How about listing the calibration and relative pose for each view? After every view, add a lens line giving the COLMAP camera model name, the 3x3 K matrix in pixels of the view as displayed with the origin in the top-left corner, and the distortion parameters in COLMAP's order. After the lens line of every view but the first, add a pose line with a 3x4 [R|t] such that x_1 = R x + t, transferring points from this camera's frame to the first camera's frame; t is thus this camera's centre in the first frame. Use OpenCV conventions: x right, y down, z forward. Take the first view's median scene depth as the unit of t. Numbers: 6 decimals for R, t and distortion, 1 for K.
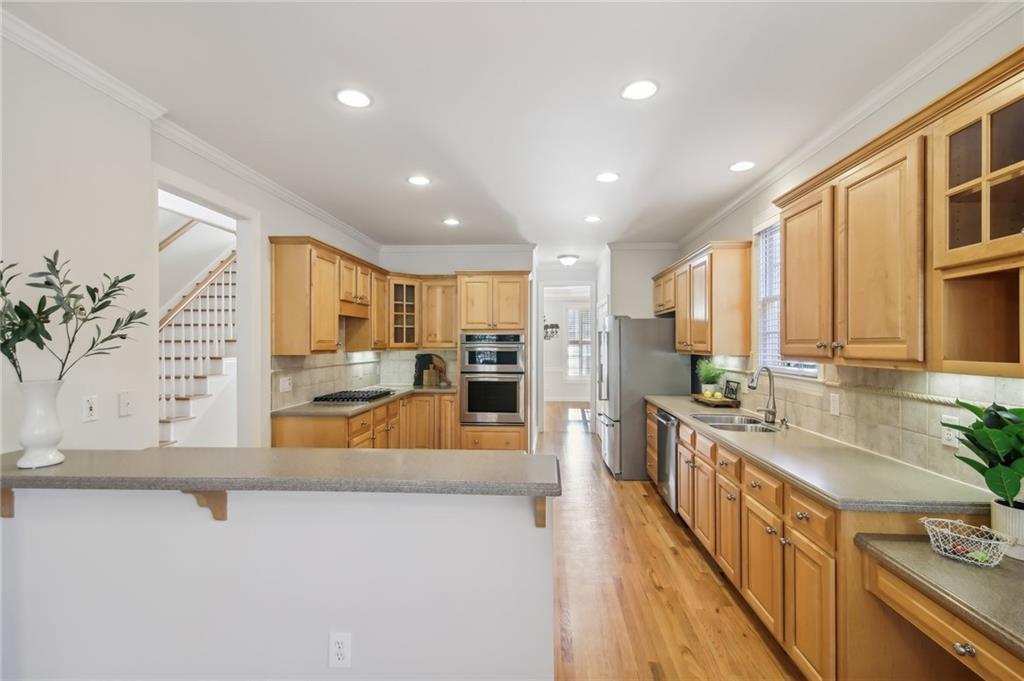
lens RADIAL K [[469.6, 0, 514.9], [0, 469.6, 340.5], [0, 0, 1]] dist [0.027859, -0.009033]
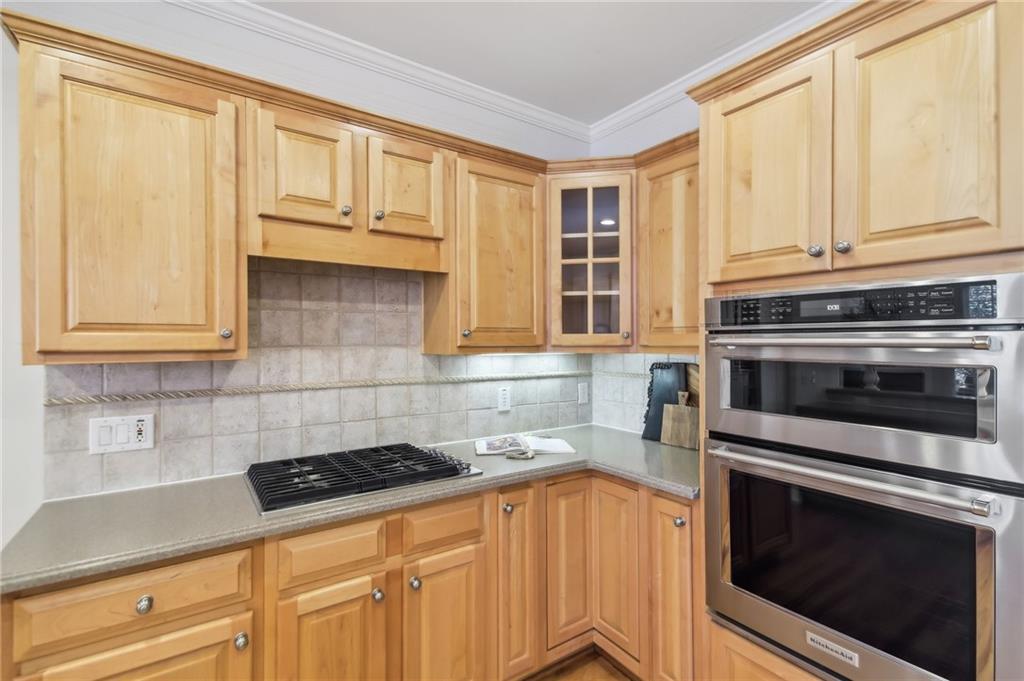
lens RADIAL K [[469.6, 0, 514.9], [0, 469.6, 340.5], [0, 0, 1]] dist [0.027859, -0.009033]
pose [[0.627280, -0.001679, -0.778792, 0.041387], [0.004938, 0.999986, 0.001821, 0.010780], [0.778778, -0.004988, 0.627279, 0.791064]]
